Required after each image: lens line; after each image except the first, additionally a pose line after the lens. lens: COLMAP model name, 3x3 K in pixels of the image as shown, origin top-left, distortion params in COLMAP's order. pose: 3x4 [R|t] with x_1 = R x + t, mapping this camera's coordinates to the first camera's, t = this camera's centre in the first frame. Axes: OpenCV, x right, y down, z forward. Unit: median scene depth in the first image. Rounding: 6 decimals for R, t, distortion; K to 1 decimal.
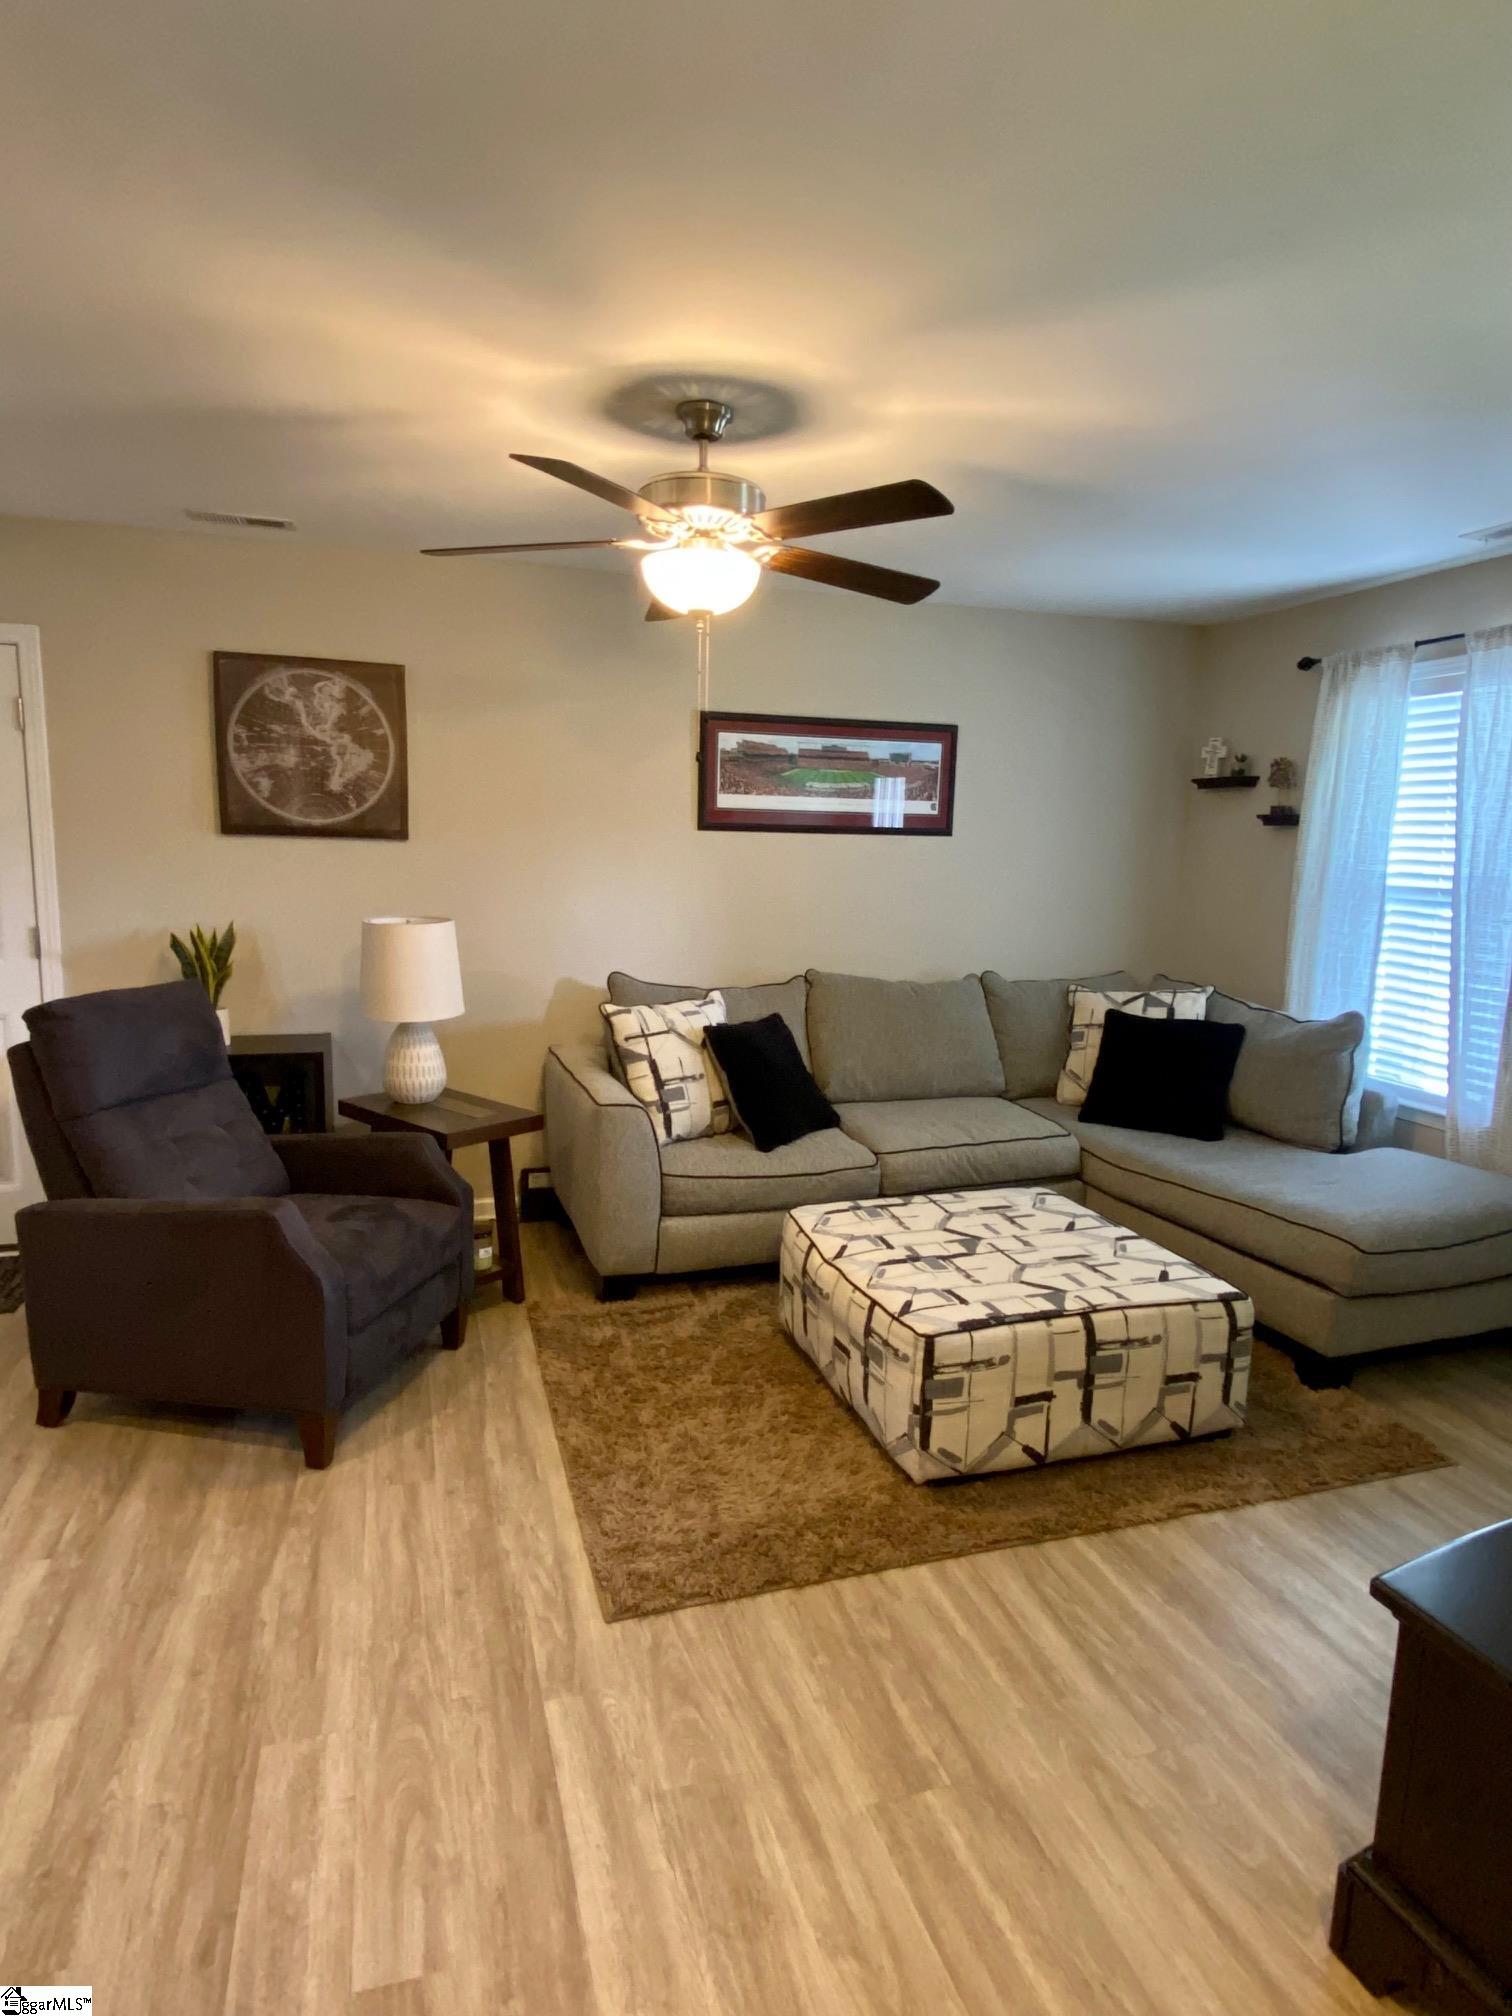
lens RADIAL K [[1126.6, 0, 756.0], [0, 1126.6, 1008.0], [0, 0, 1]] dist [0.086845, -0.112813]
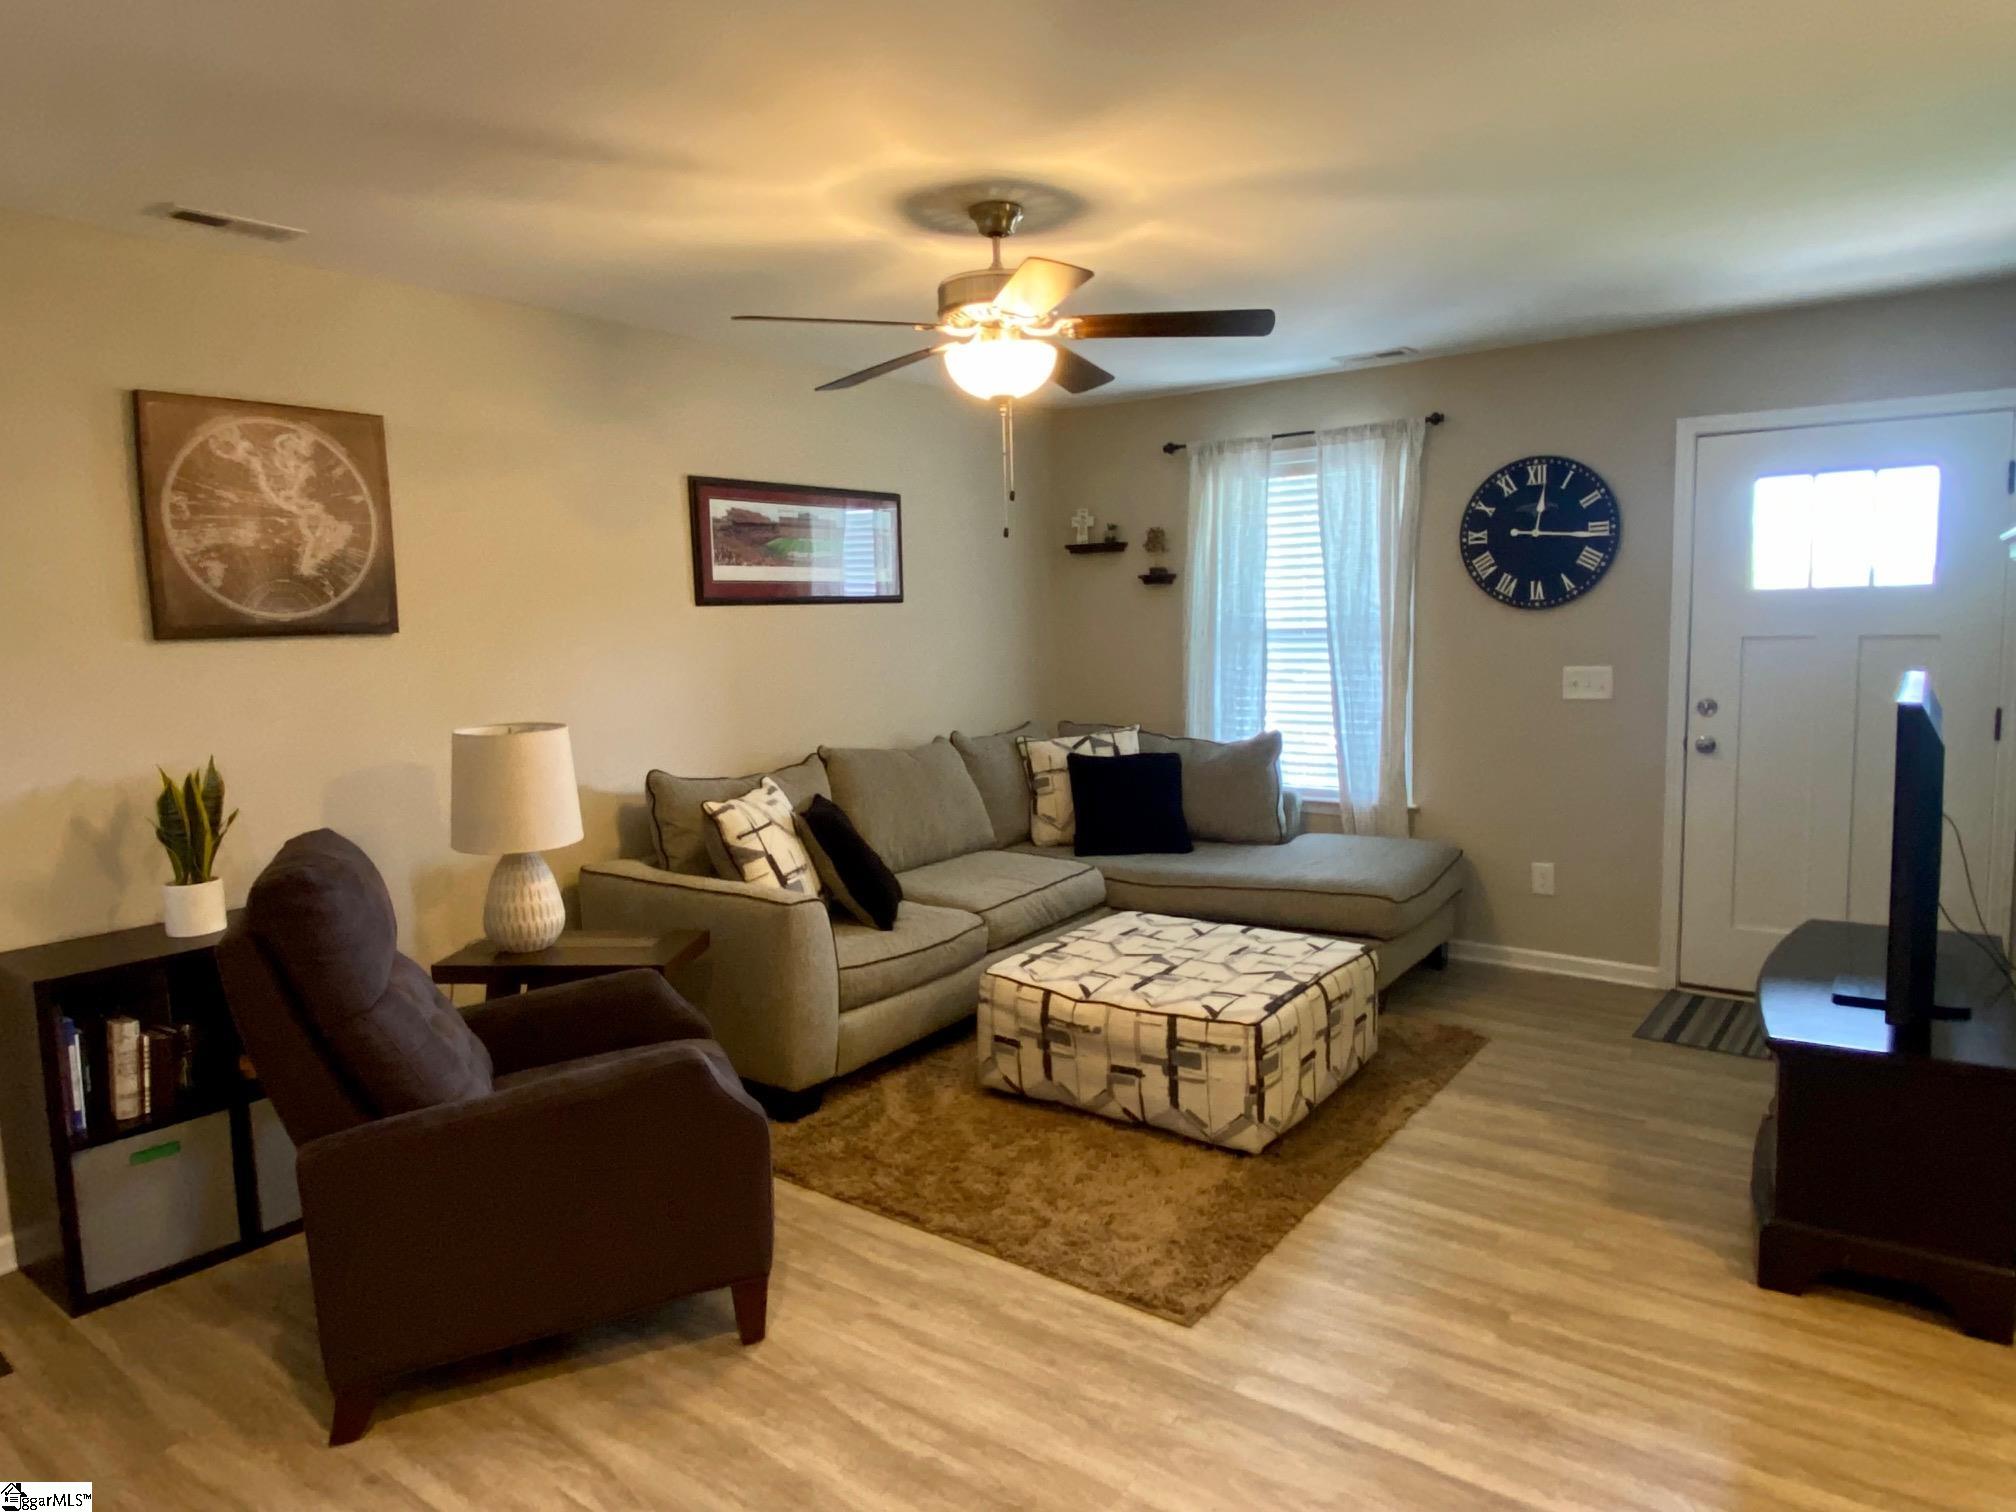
lens RADIAL K [[1260.6, 0, 1008.0], [0, 1260.6, 756.0], [0, 0, 1]] dist [0.072312, -0.100203]
pose [[0.812119, -0.110621, 0.572910, -0.509036], [0.127753, 0.991751, 0.010400, -0.019870], [-0.569334, 0.064745, 0.819553, 0.039633]]
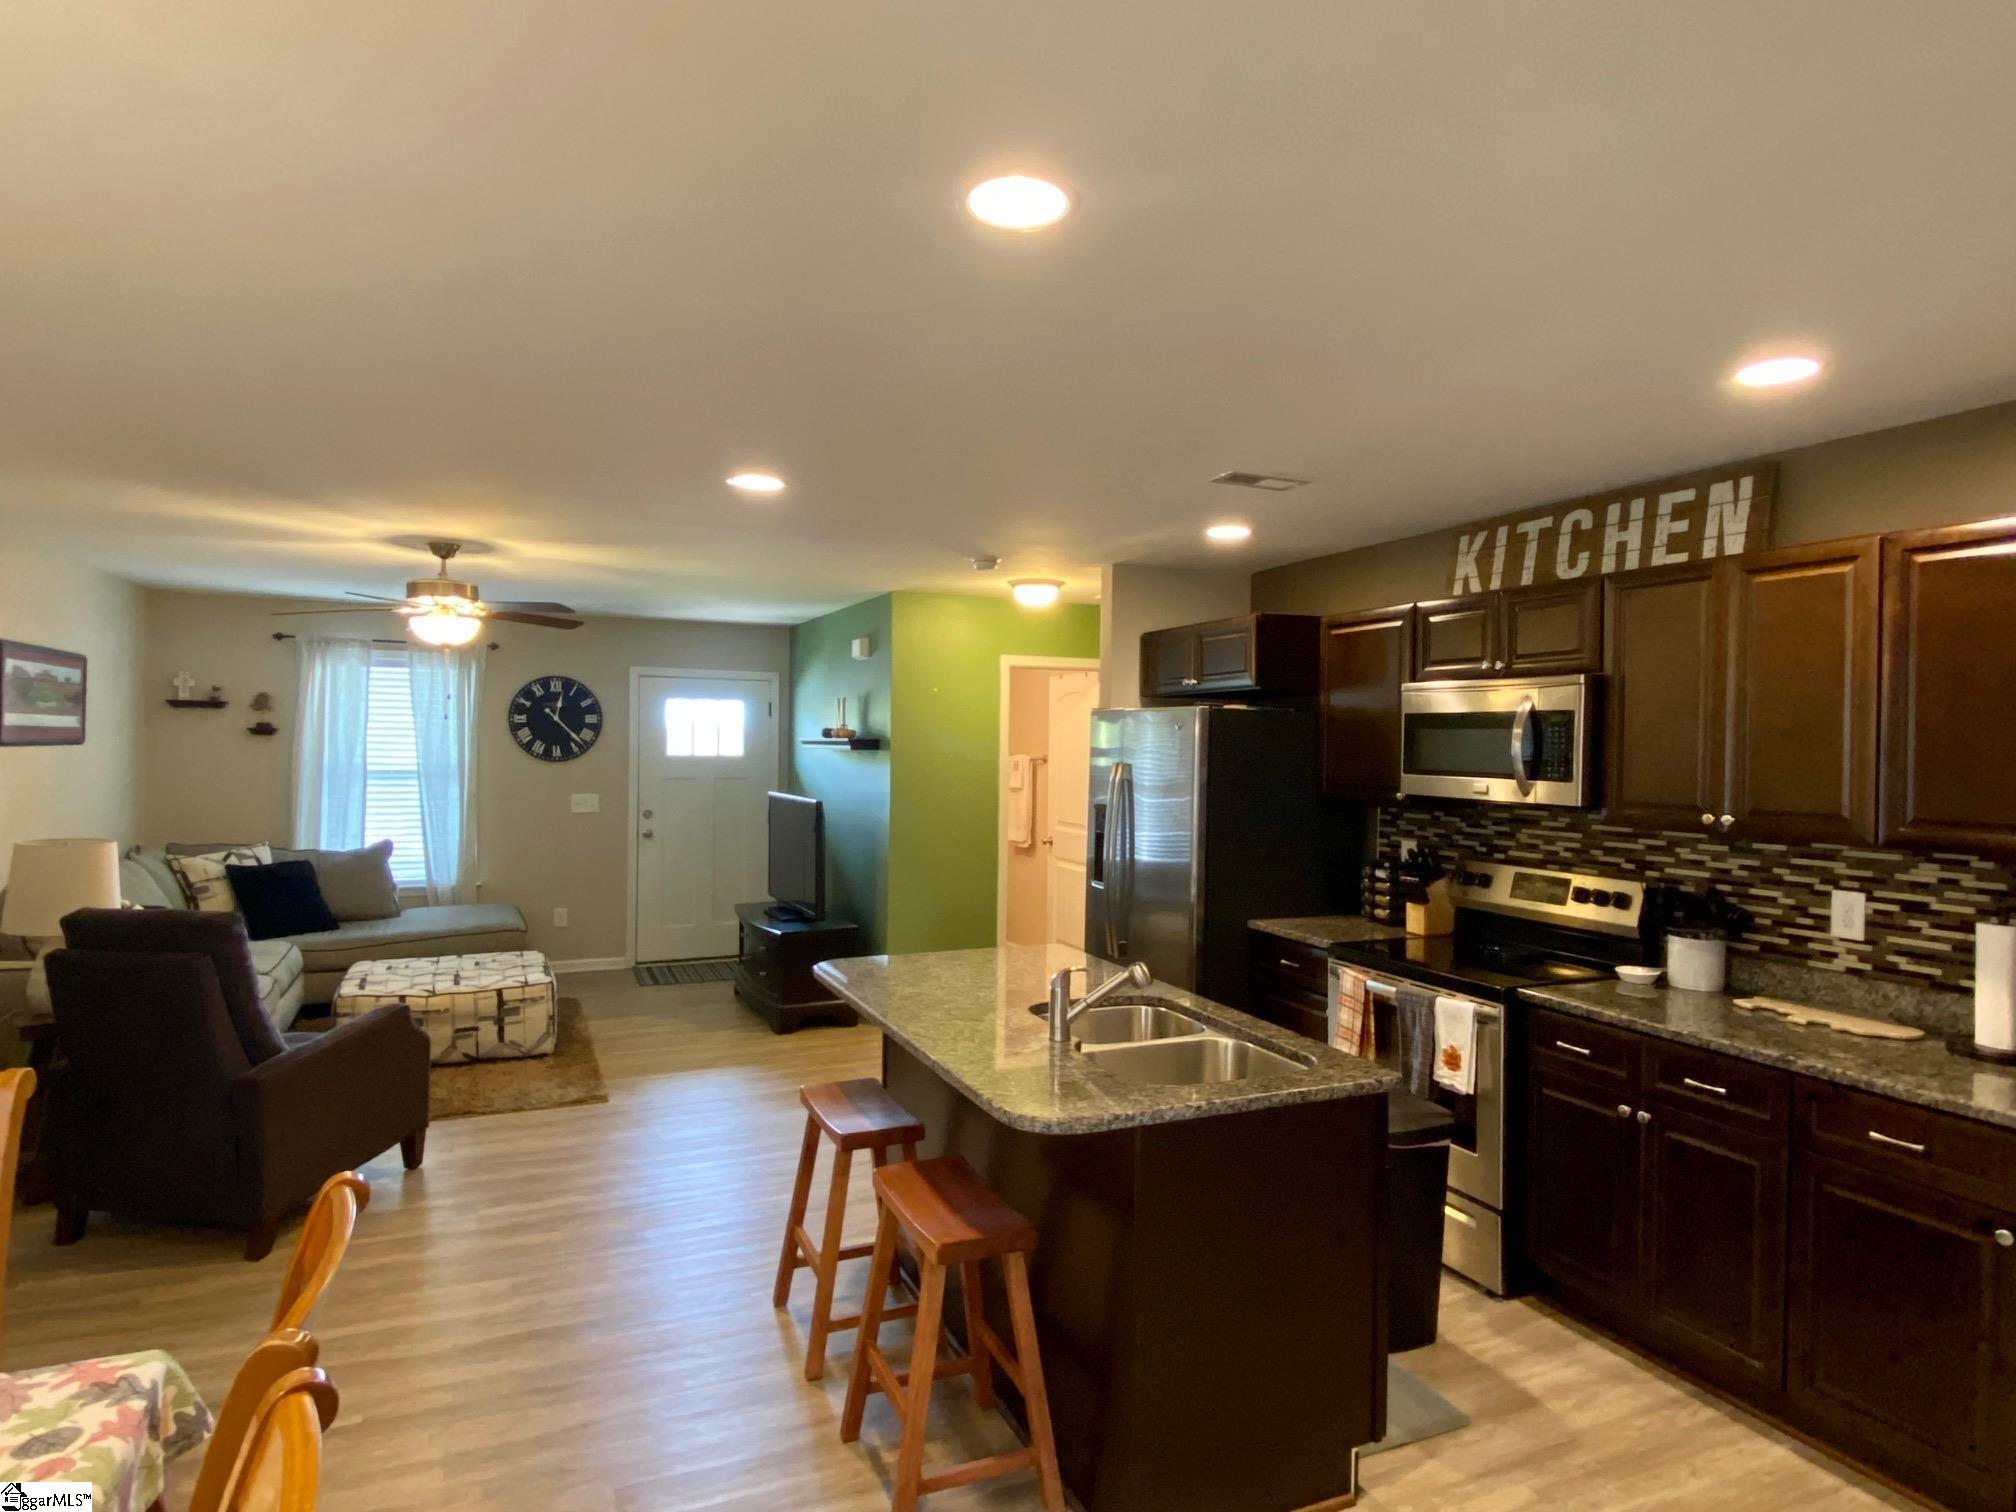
lens RADIAL K [[1126.6, 0, 1008.0], [0, 1126.6, 756.0], [0, 0, 1]] dist [0.086845, -0.112813]
pose [[-0.100868, -0.037635, 0.994188, -1.398183], [0.127526, 0.990552, 0.050436, -0.094986], [-0.986693, 0.131872, -0.095116, 0.183962]]
